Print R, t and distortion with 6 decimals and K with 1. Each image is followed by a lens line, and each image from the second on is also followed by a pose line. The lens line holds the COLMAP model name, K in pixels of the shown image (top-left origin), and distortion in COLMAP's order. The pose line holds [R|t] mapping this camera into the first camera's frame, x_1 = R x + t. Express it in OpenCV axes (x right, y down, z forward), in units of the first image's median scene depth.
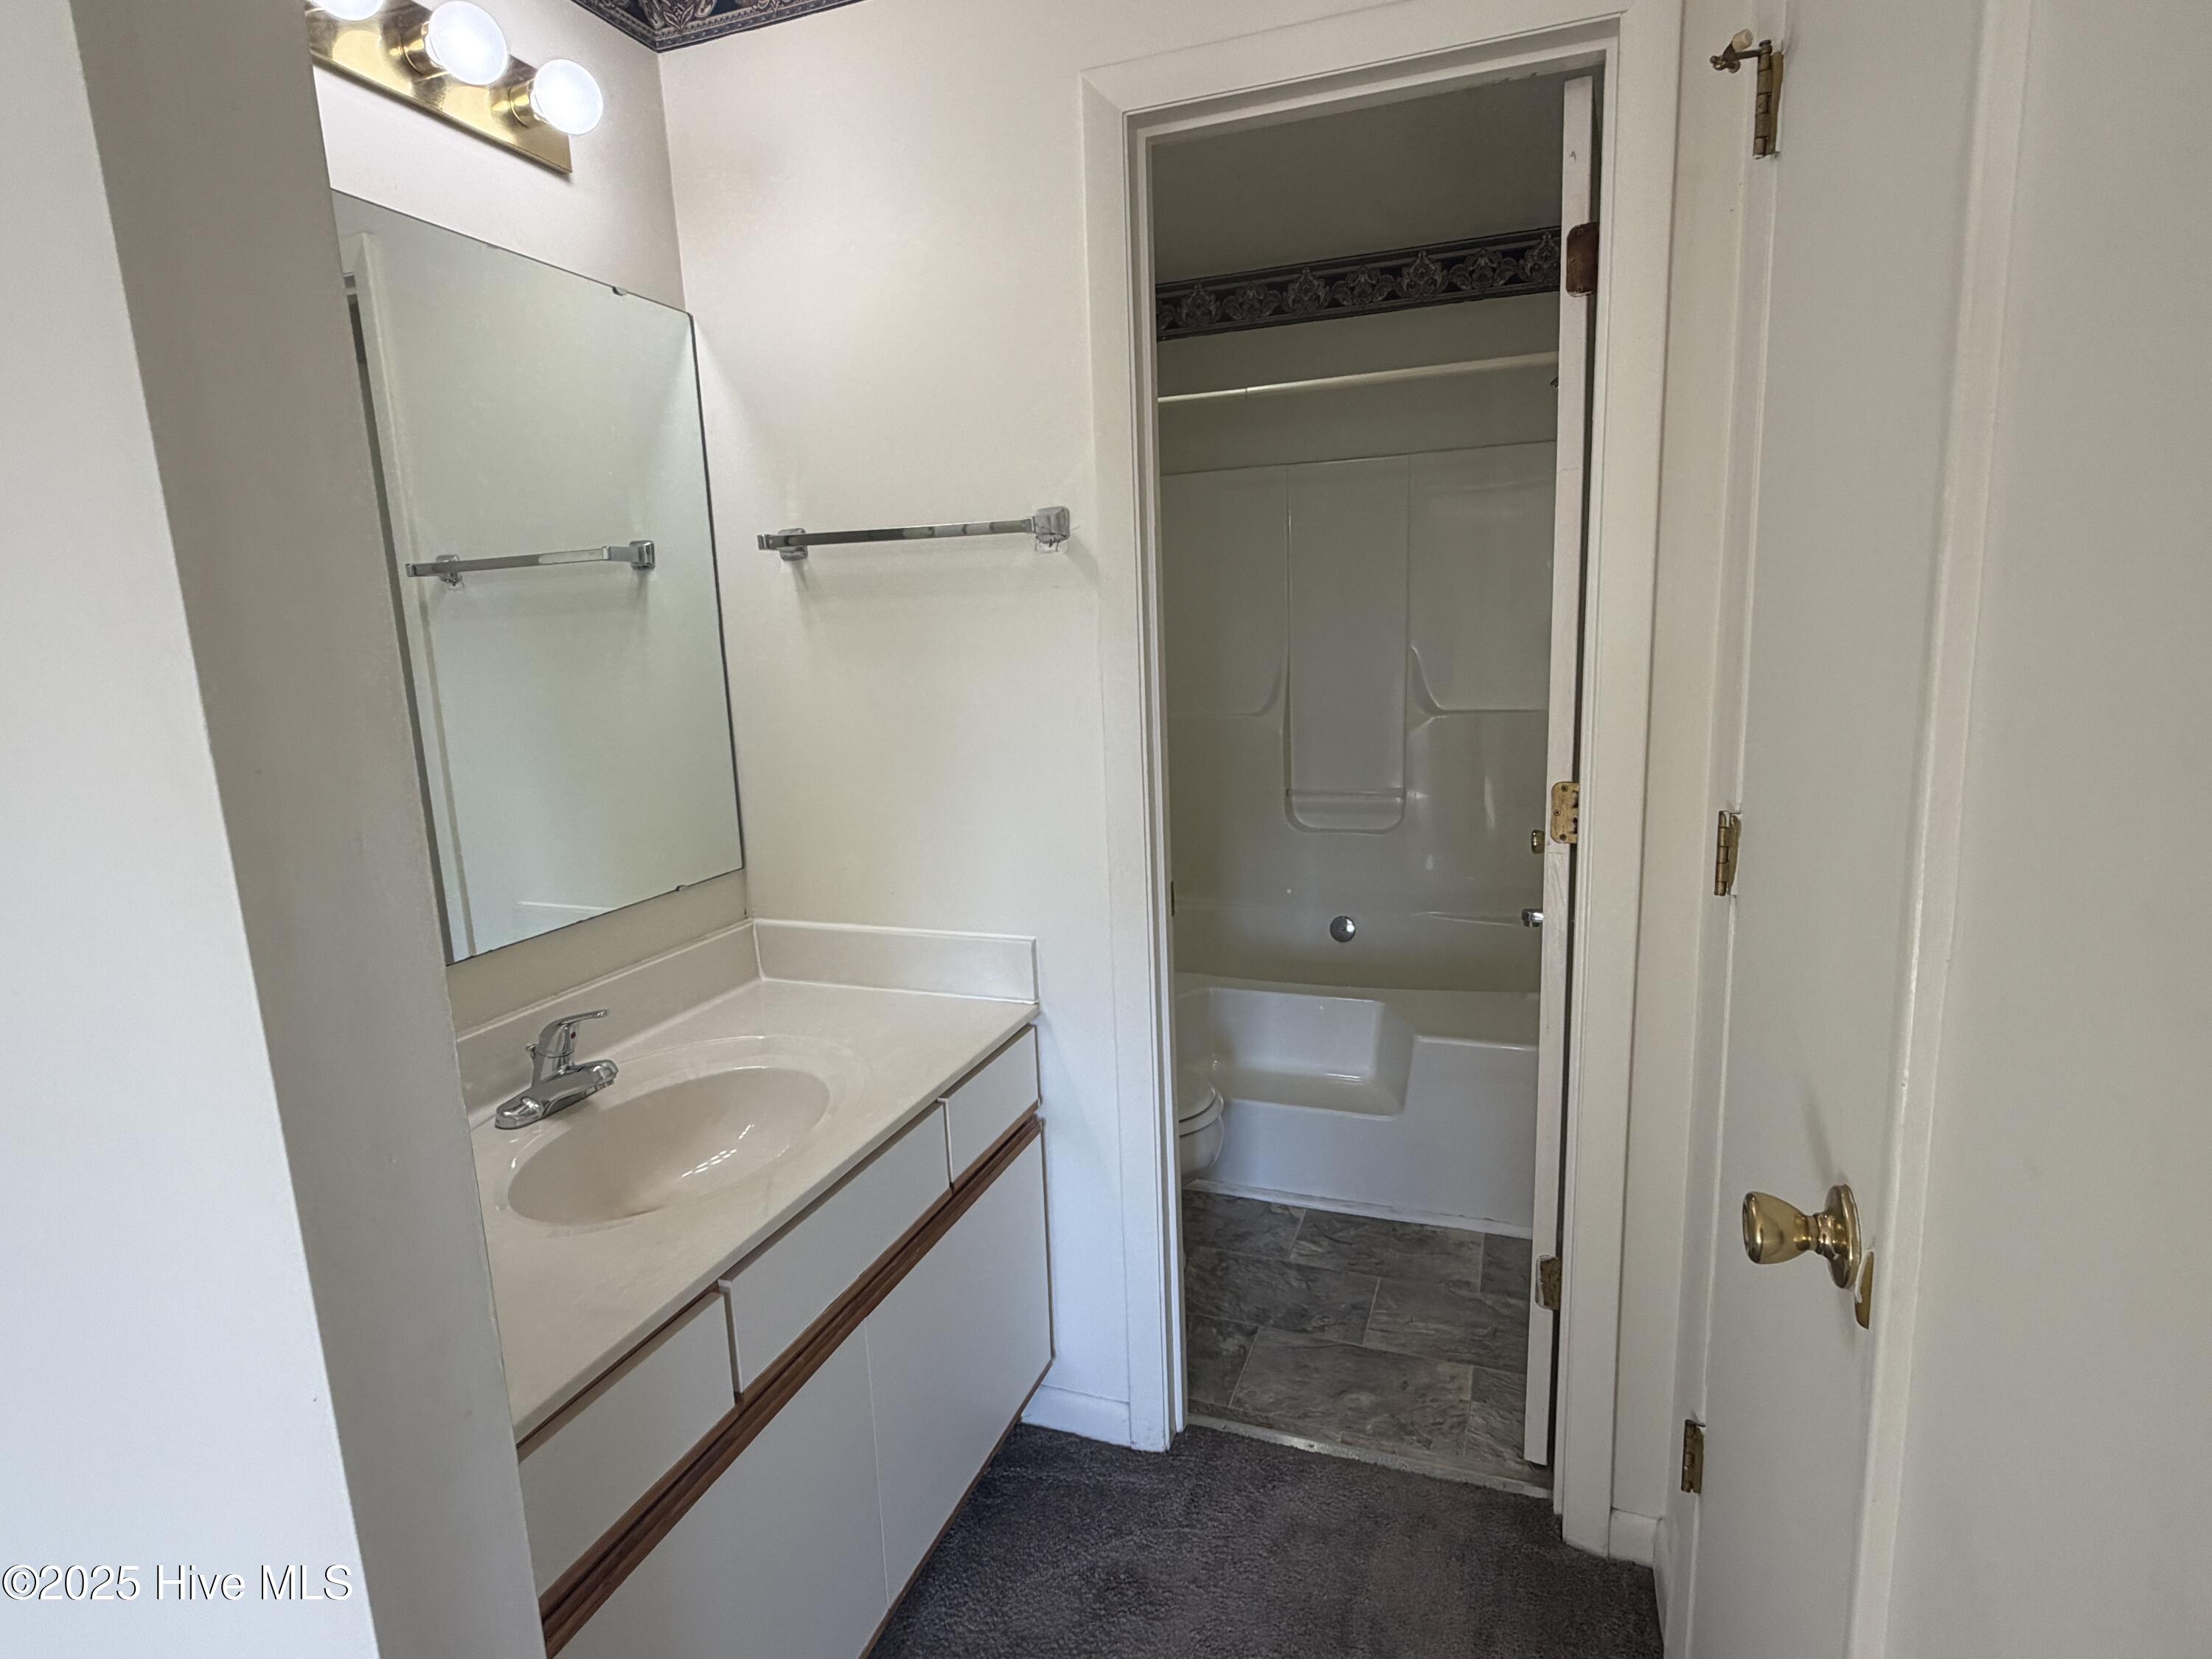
lens RADIAL K [[1129.1, 0, 1089.6], [0, 1129.1, 821.1], [0, 0, 1]] dist [0.000445, -0.000467]
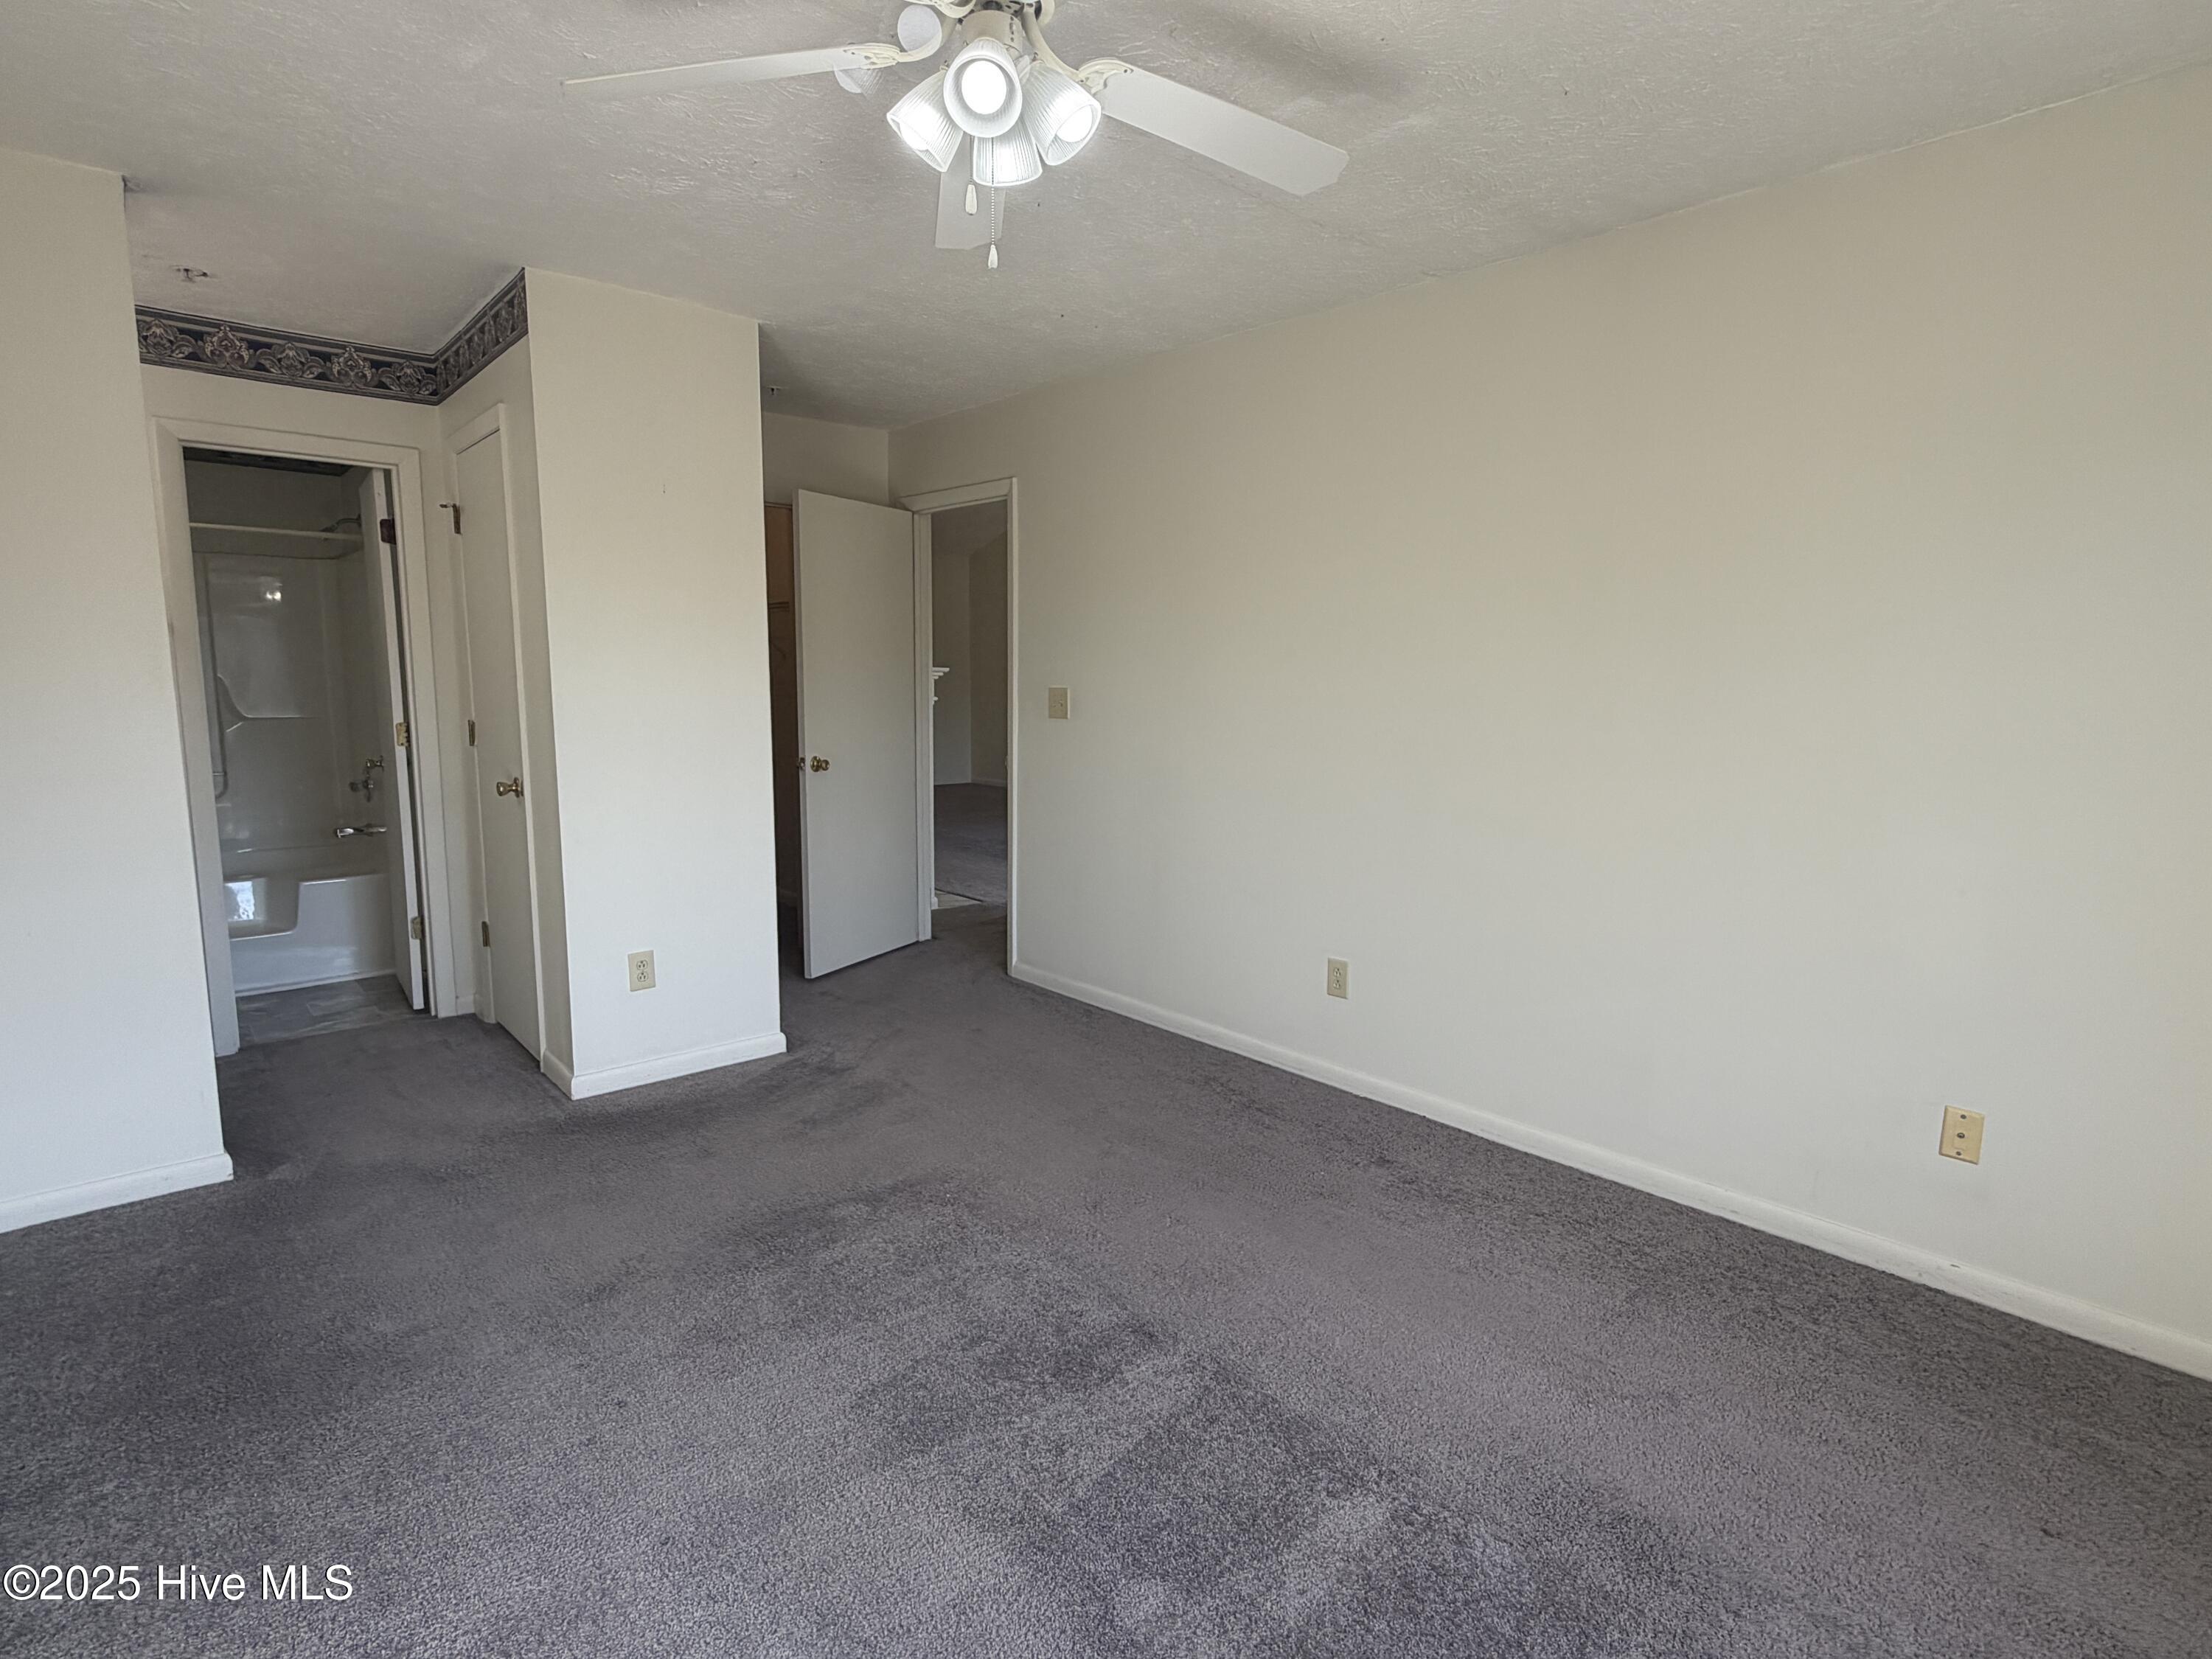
lens RADIAL K [[1129.1, 0, 1089.6], [0, 1129.1, 821.1], [0, 0, 1]] dist [0.000445, -0.000467]
pose [[0.468107, -0.084499, 0.879623, -1.247862], [0.122600, 0.992001, 0.030051, 0.334724], [-0.875126, 0.093774, 0.474722, -1.747163]]
